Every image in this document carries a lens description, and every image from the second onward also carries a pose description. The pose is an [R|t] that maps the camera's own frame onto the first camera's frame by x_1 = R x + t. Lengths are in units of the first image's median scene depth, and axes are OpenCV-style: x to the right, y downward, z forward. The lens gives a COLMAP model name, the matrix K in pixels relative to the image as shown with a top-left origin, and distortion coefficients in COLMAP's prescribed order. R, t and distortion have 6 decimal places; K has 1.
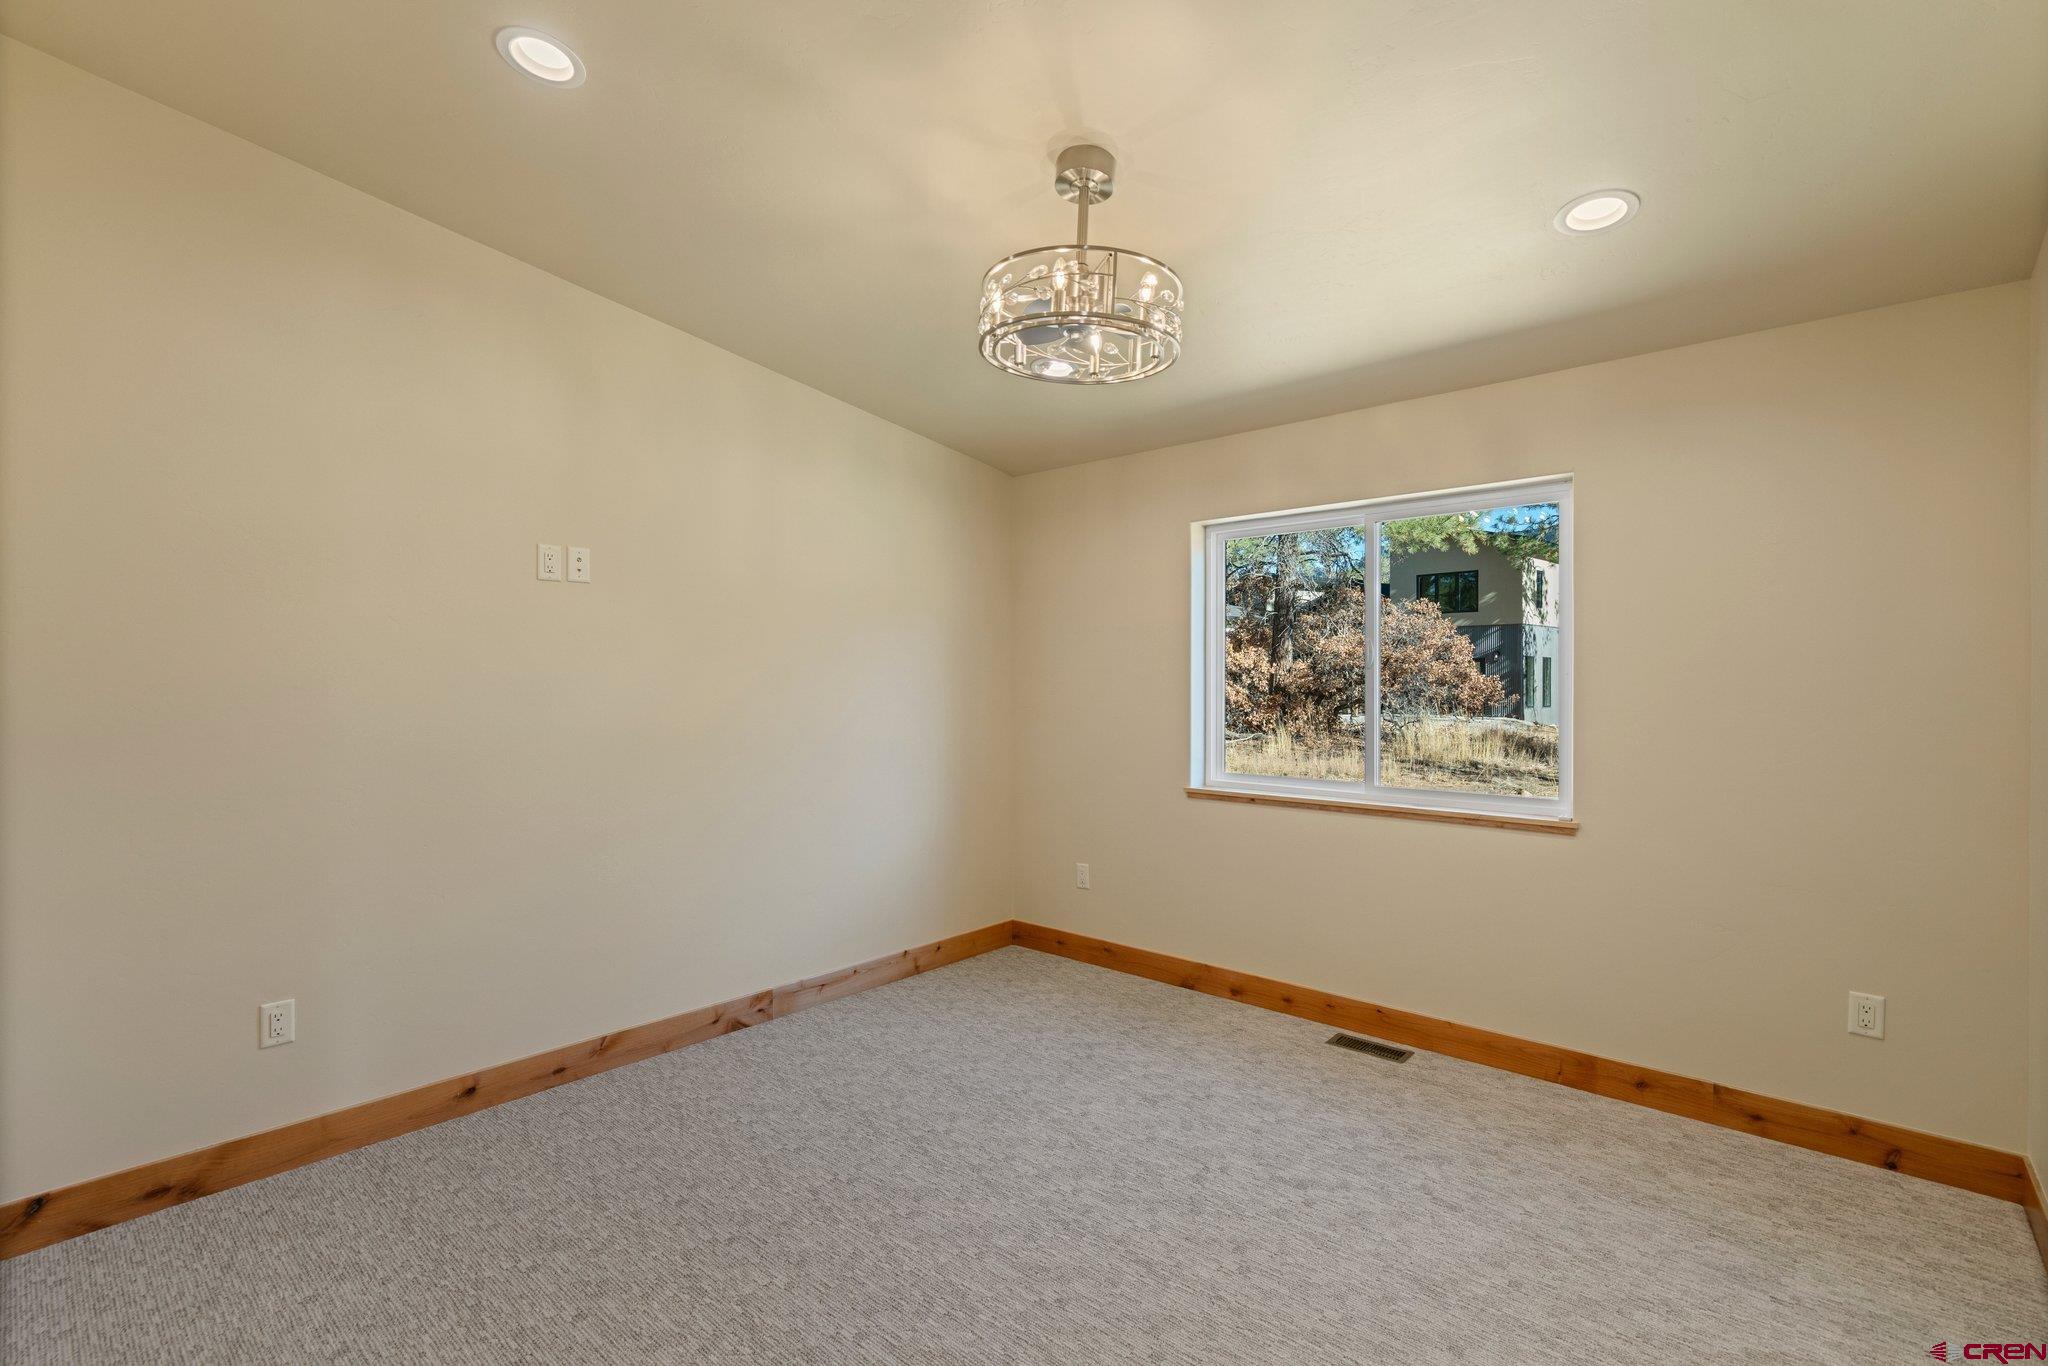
lens RADIAL K [[928.6, 0, 1022.4], [0, 928.6, 684.2], [0, 0, 1]] dist [-0.004738, 0.002540]
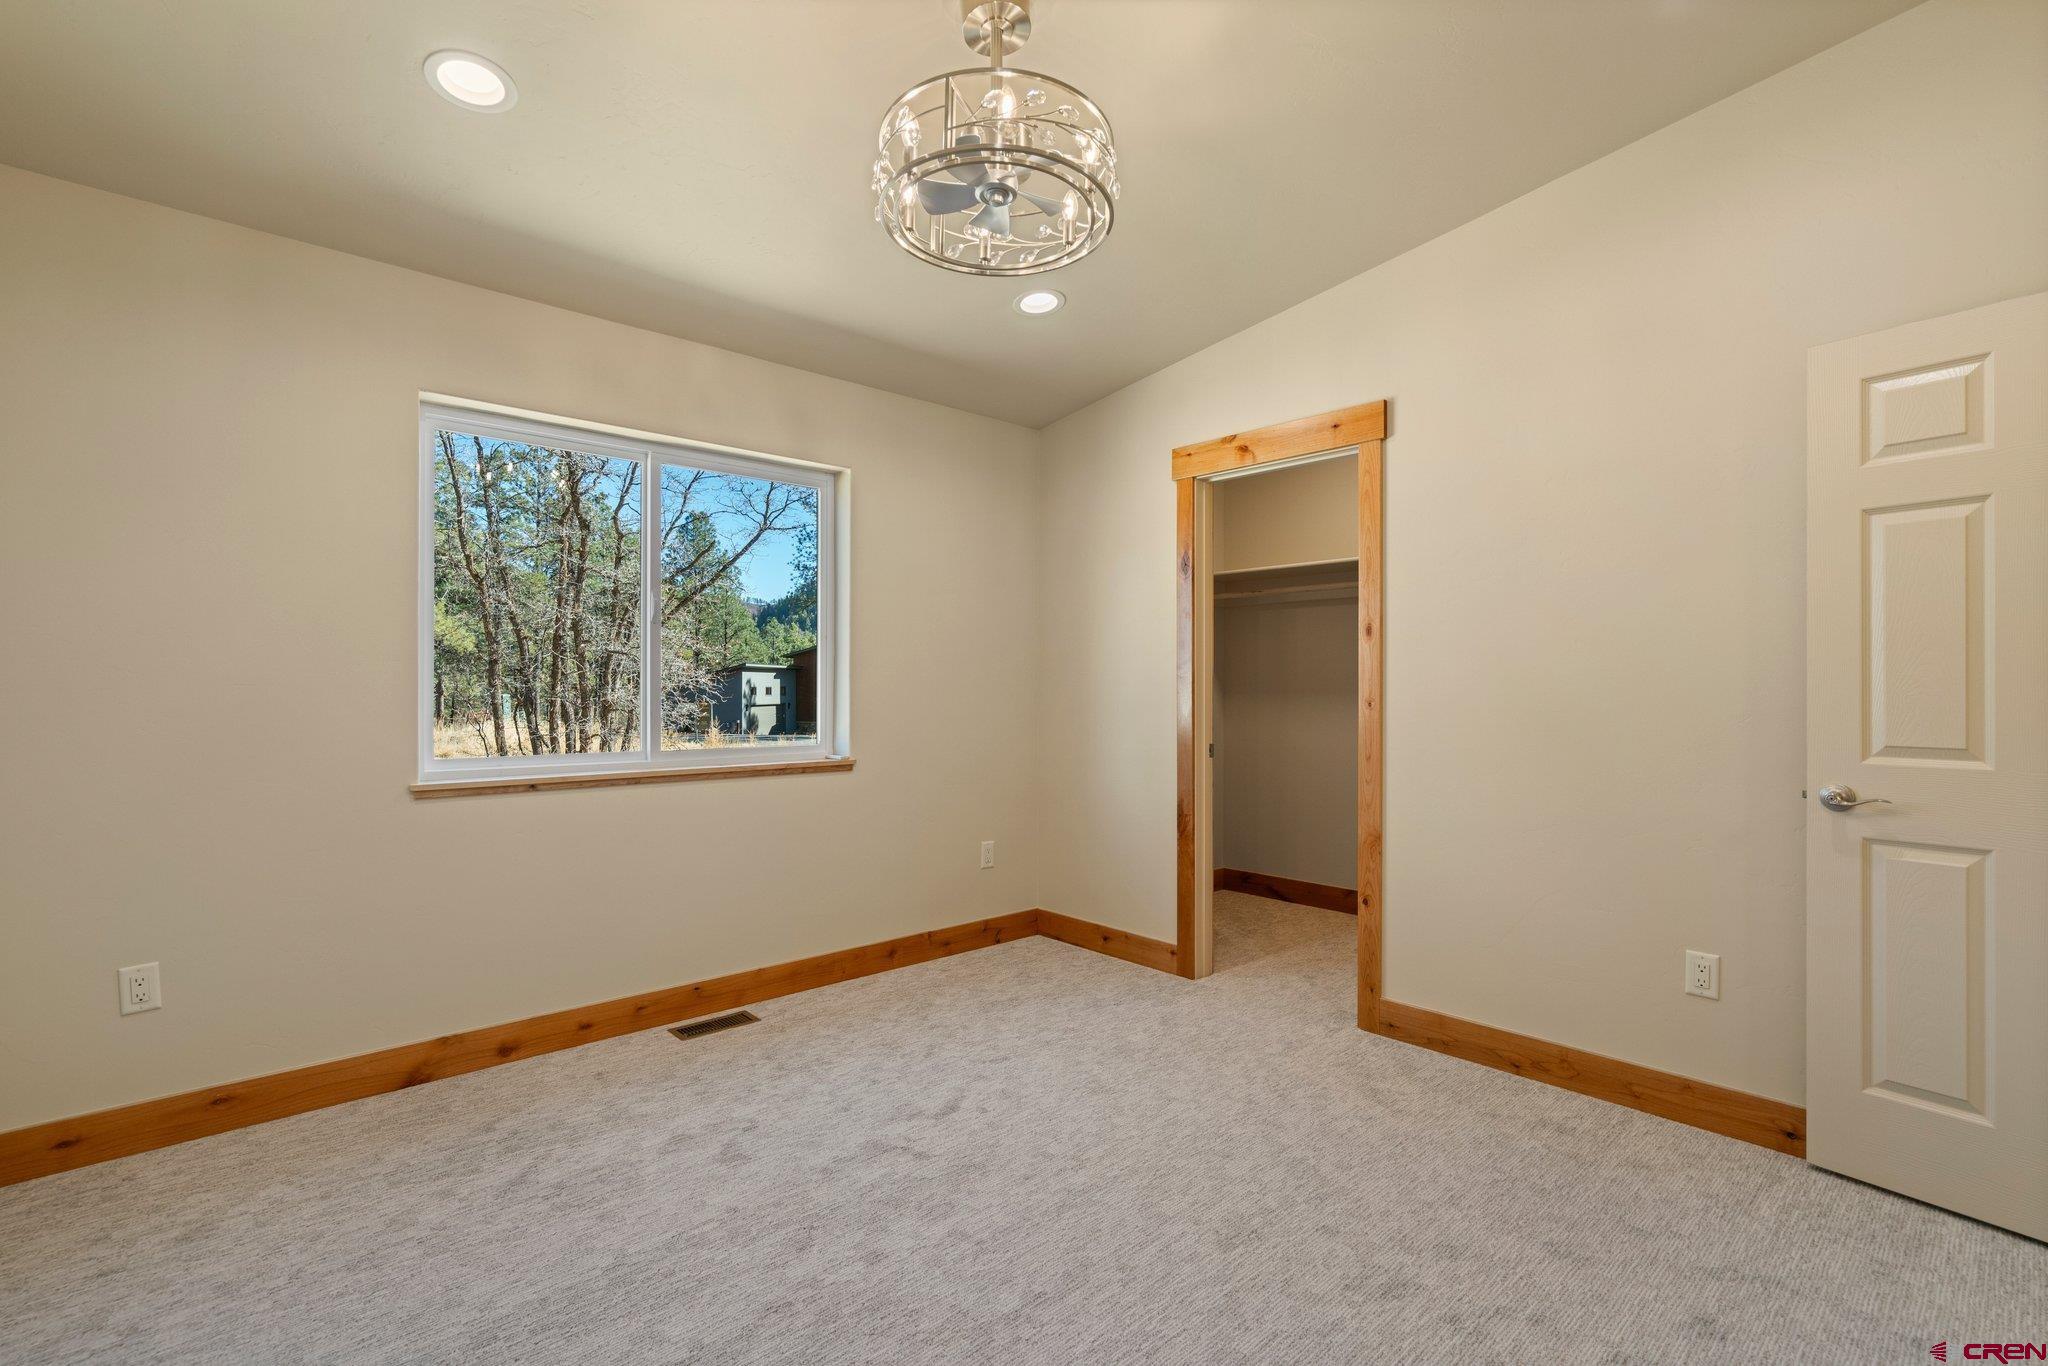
lens RADIAL K [[928.6, 0, 1023.5], [0, 928.6, 690.1], [0, 0, 1]] dist [-0.004738, 0.002540]
pose [[0.109134, -0.008828, 0.993988, -0.565170], [0.004133, 0.999956, 0.008427, 0.048994], [-0.994018, 0.003189, 0.109165, 0.630627]]
